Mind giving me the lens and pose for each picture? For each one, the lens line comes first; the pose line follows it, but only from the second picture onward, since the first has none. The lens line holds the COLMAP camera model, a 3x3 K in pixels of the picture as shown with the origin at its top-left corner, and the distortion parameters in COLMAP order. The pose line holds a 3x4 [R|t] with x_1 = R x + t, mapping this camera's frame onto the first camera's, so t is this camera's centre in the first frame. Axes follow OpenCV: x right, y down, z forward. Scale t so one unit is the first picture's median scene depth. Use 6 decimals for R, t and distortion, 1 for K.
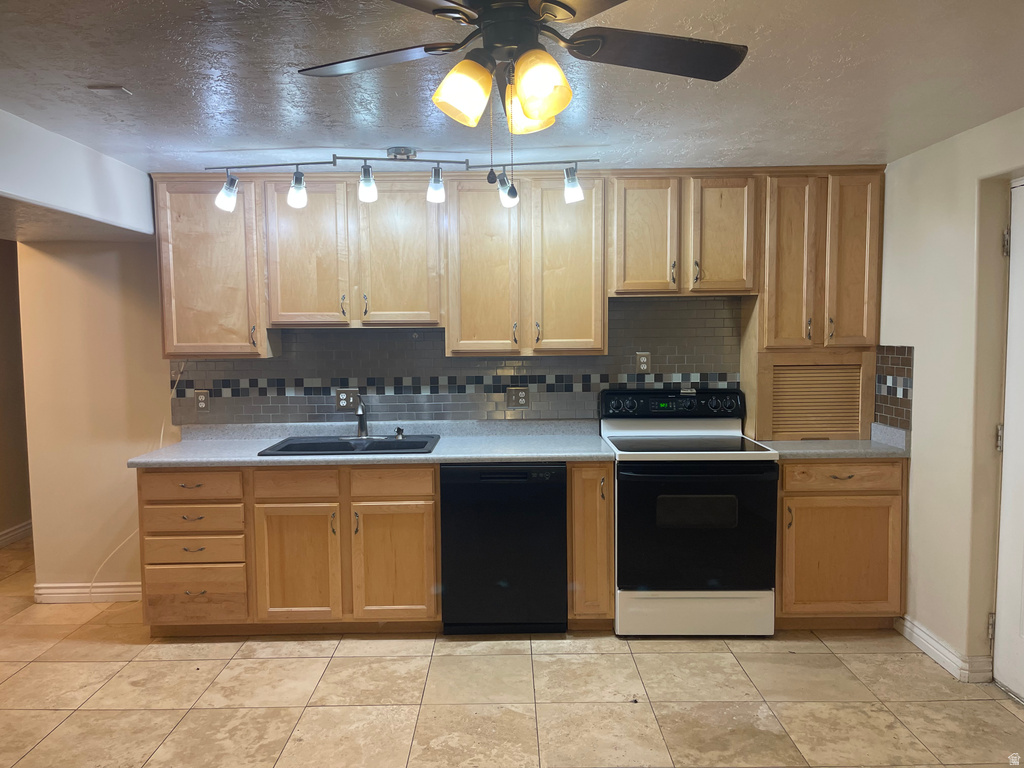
lens RADIAL K [[776.0, 0, 512.0], [0, 776.0, 384.0], [0, 0, 1]] dist [-0.001924, -0.001123]
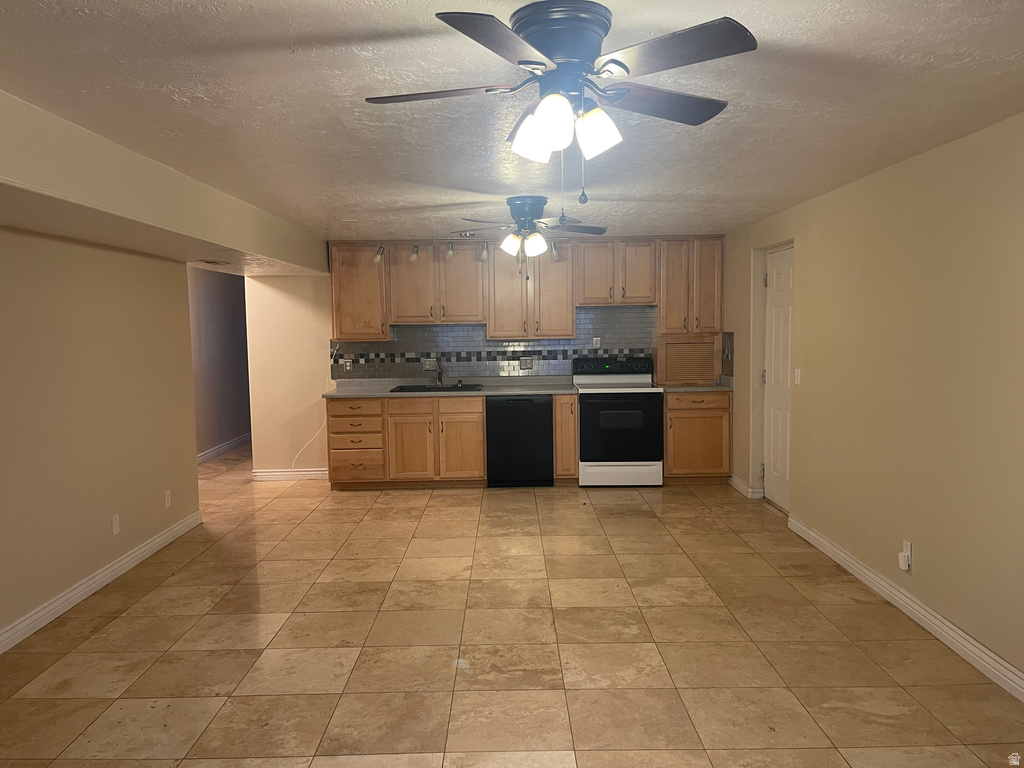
lens RADIAL K [[776.0, 0, 512.0], [0, 776.0, 384.0], [0, 0, 1]] dist [-0.001924, -0.001123]
pose [[0.999985, -0.005093, -0.001930, -0.024102], [0.005101, 0.999977, 0.004450, 0.064190], [0.001907, -0.004460, 0.999988, -0.863410]]
